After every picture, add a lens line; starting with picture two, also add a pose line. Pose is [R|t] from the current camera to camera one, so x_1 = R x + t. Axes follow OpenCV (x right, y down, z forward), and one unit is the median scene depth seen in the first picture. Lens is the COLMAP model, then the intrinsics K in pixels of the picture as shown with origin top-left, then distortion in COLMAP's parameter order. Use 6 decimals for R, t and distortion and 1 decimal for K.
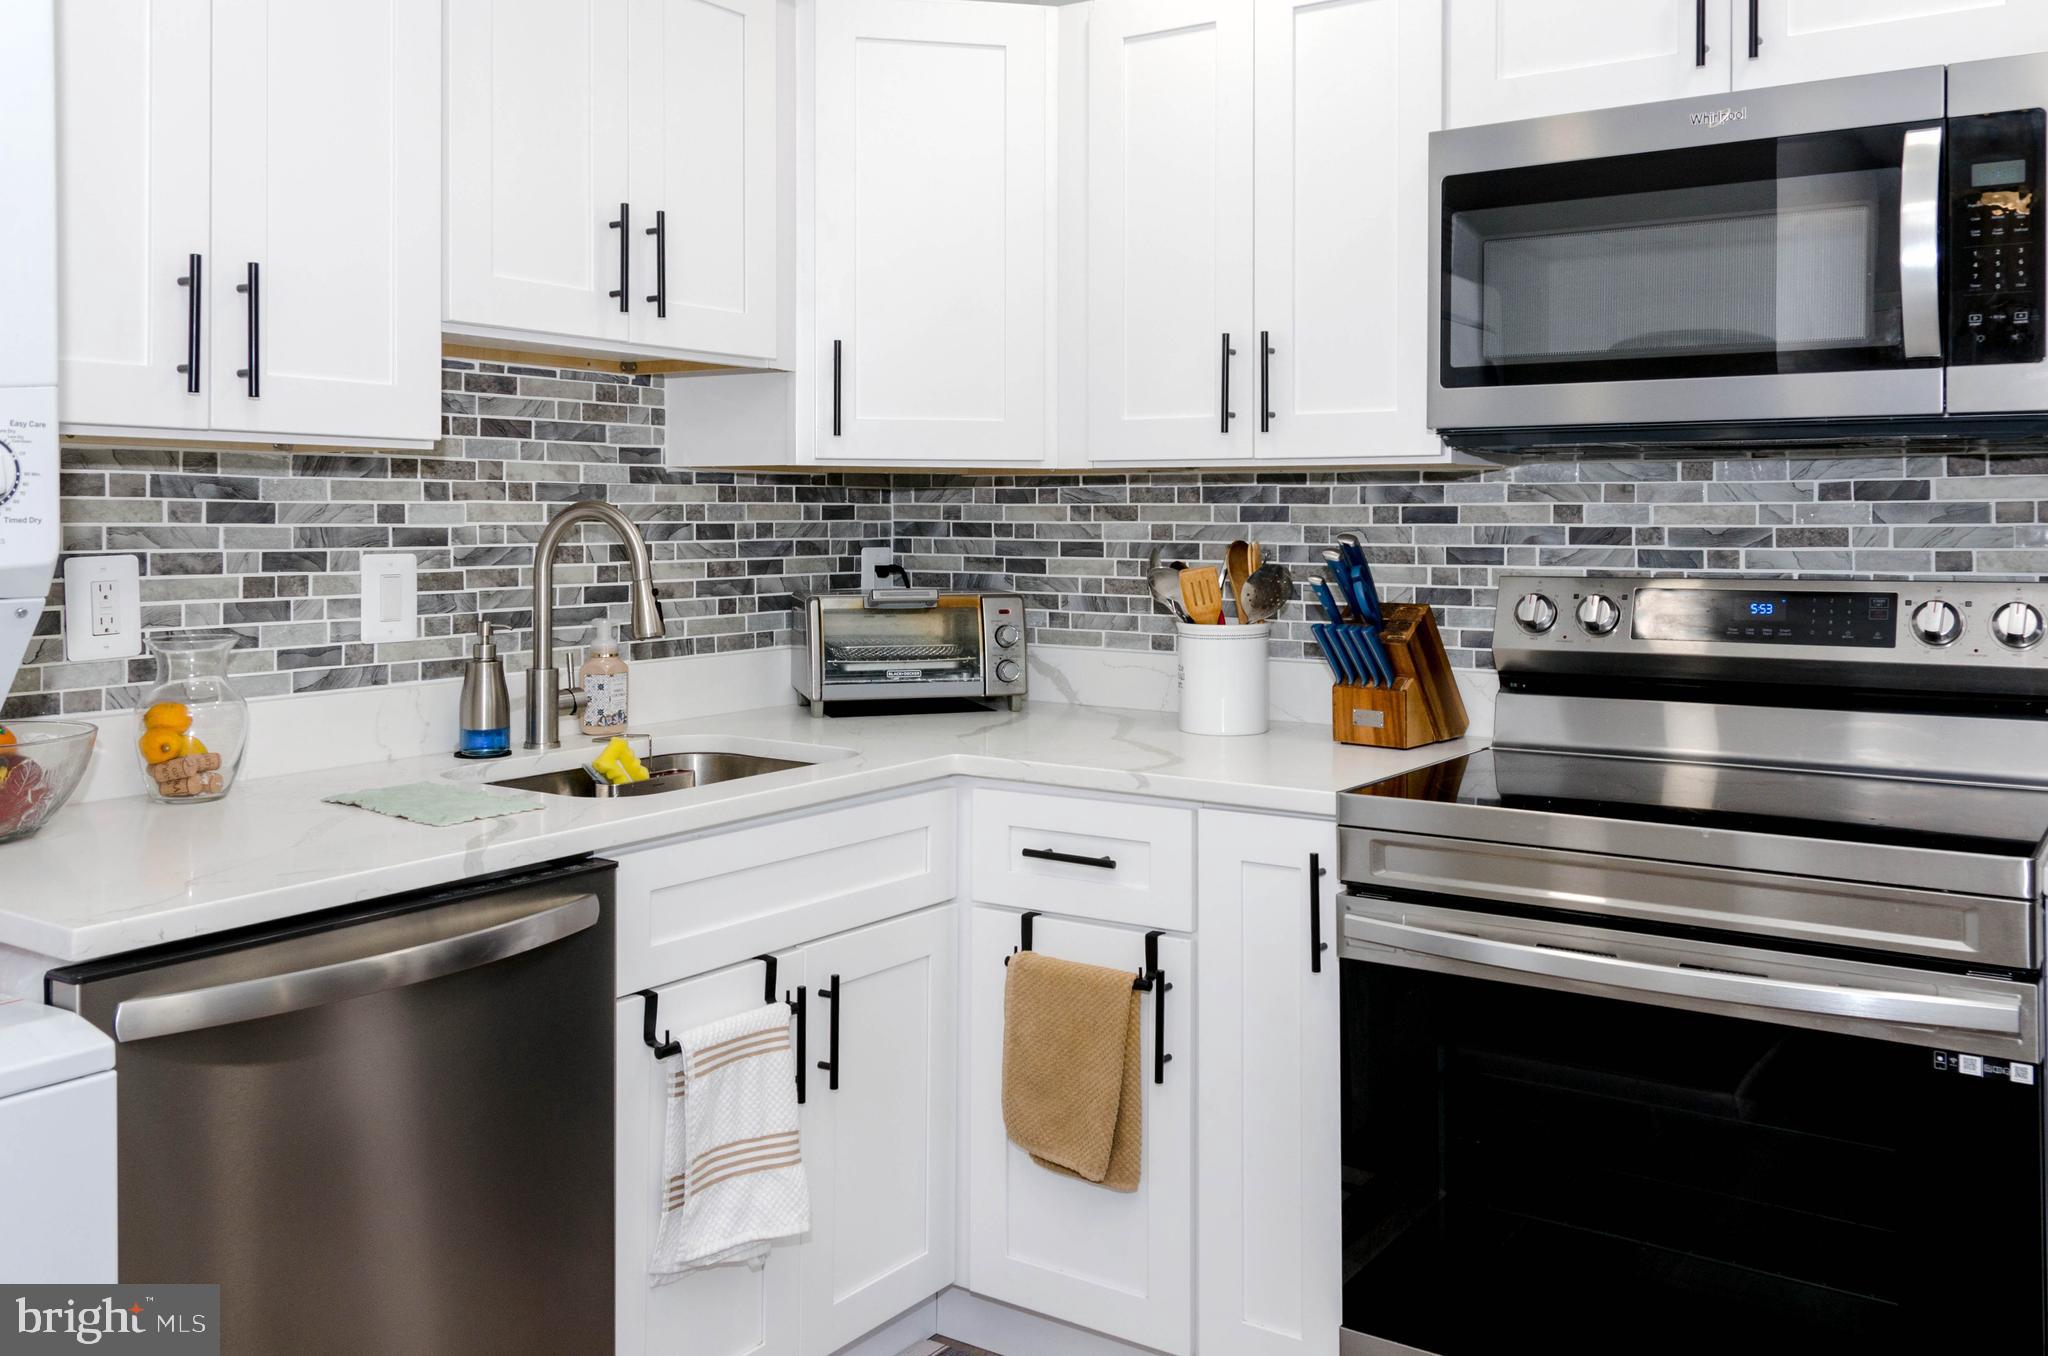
lens RADIAL K [[1736.3, 0, 1025.0], [0, 1736.3, 508.2], [0, 0, 1]] dist [-0.004648, 0.058155]
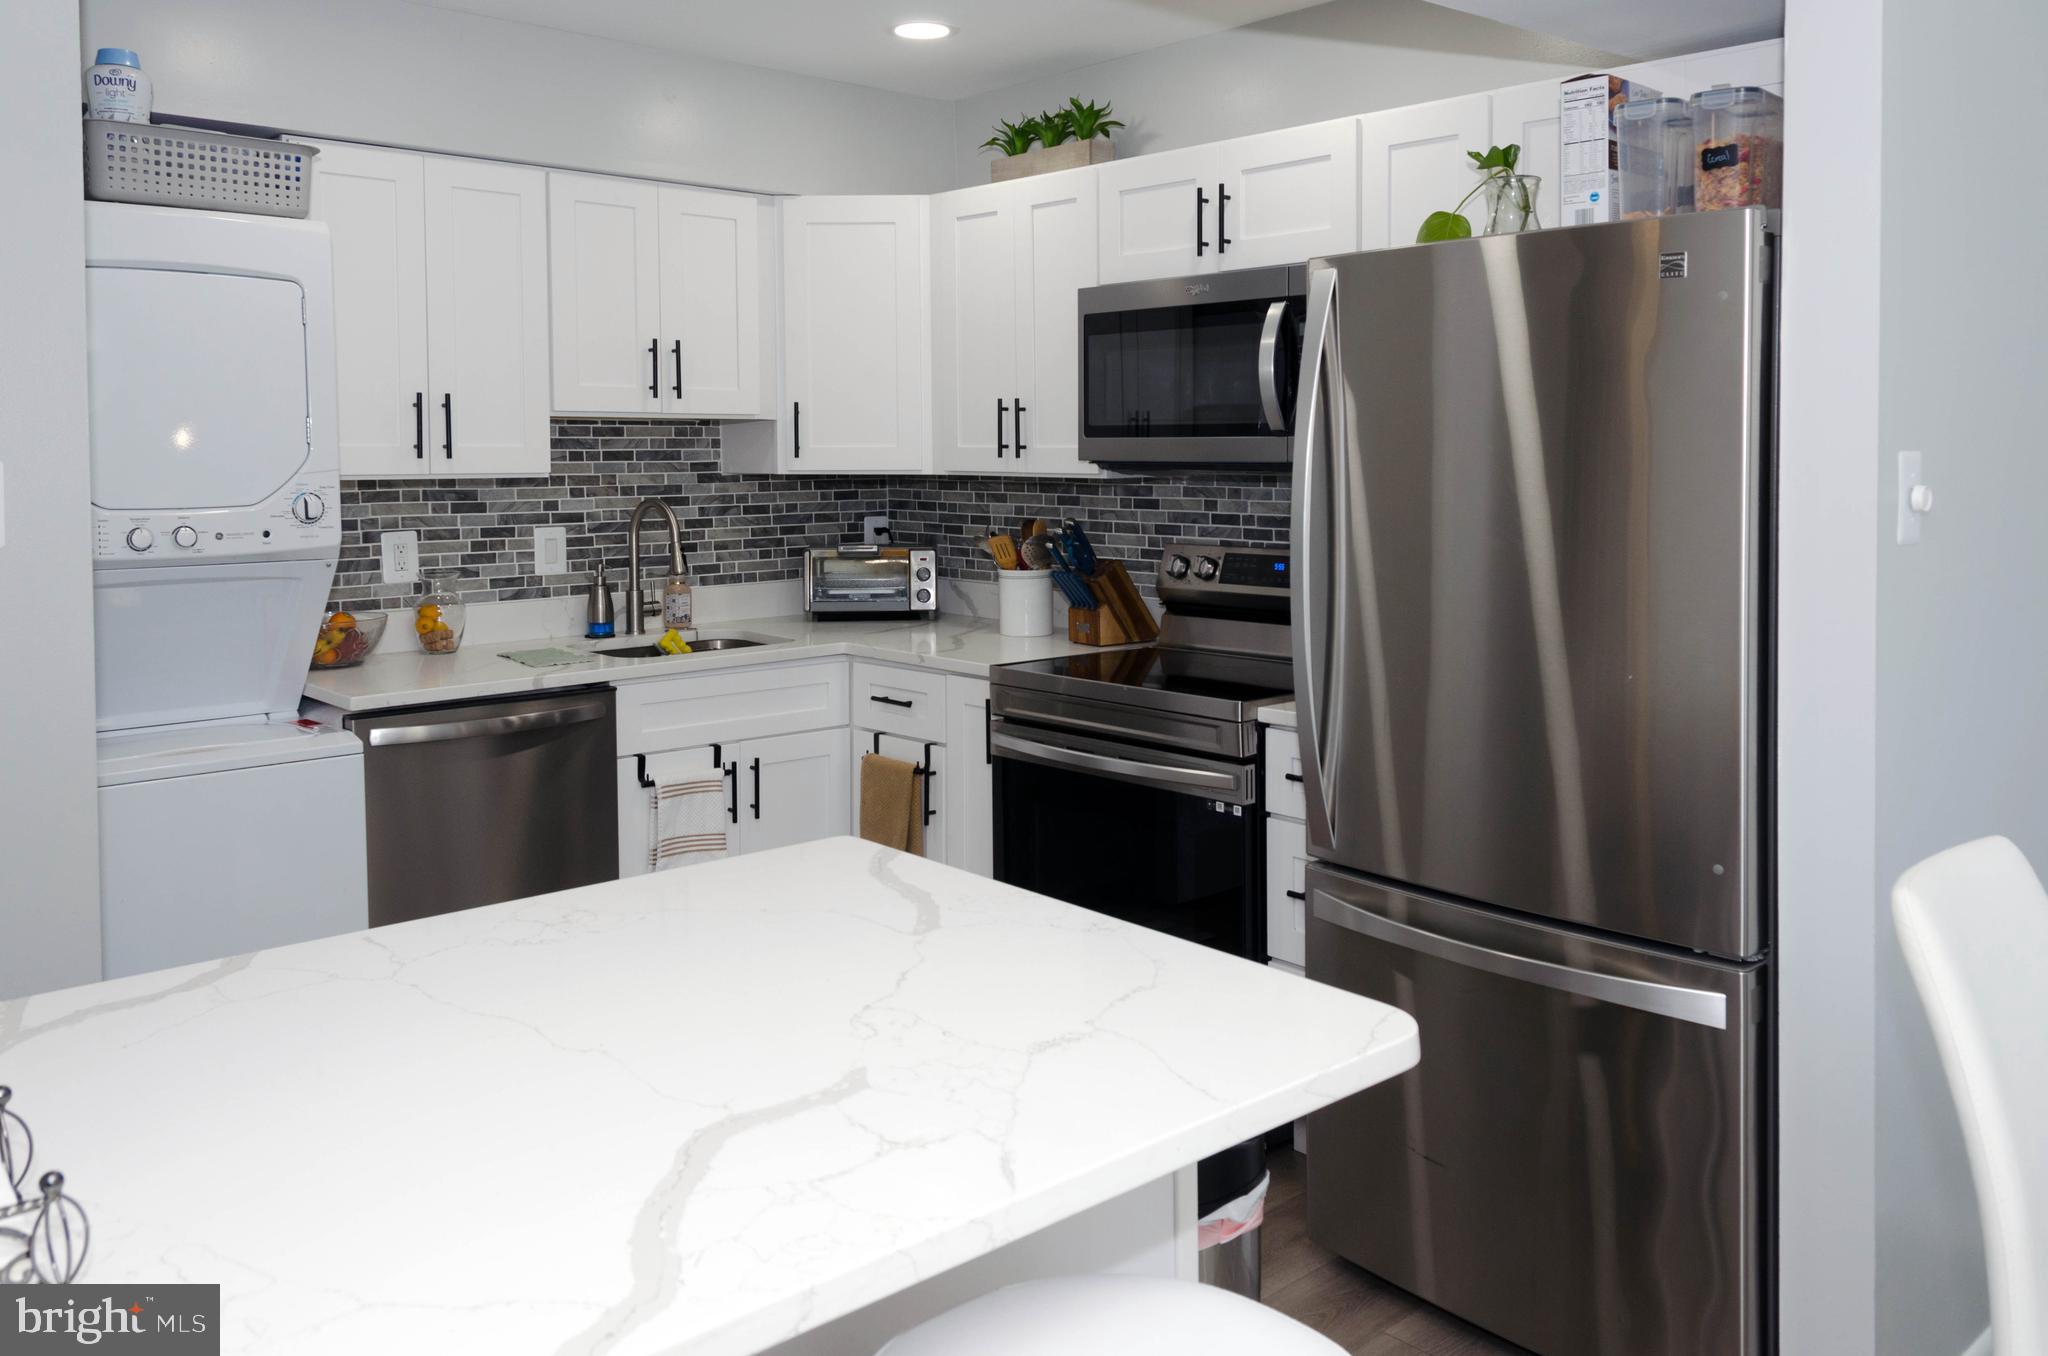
lens RADIAL K [[1736.3, 0, 1025.0], [0, 1736.3, 508.2], [0, 0, 1]] dist [-0.004648, 0.058155]
pose [[0.965973, 0.003996, -0.258612, 0.594833], [0.008356, 0.998876, 0.046647, -0.075247], [0.258508, -0.047221, 0.964854, -0.647174]]
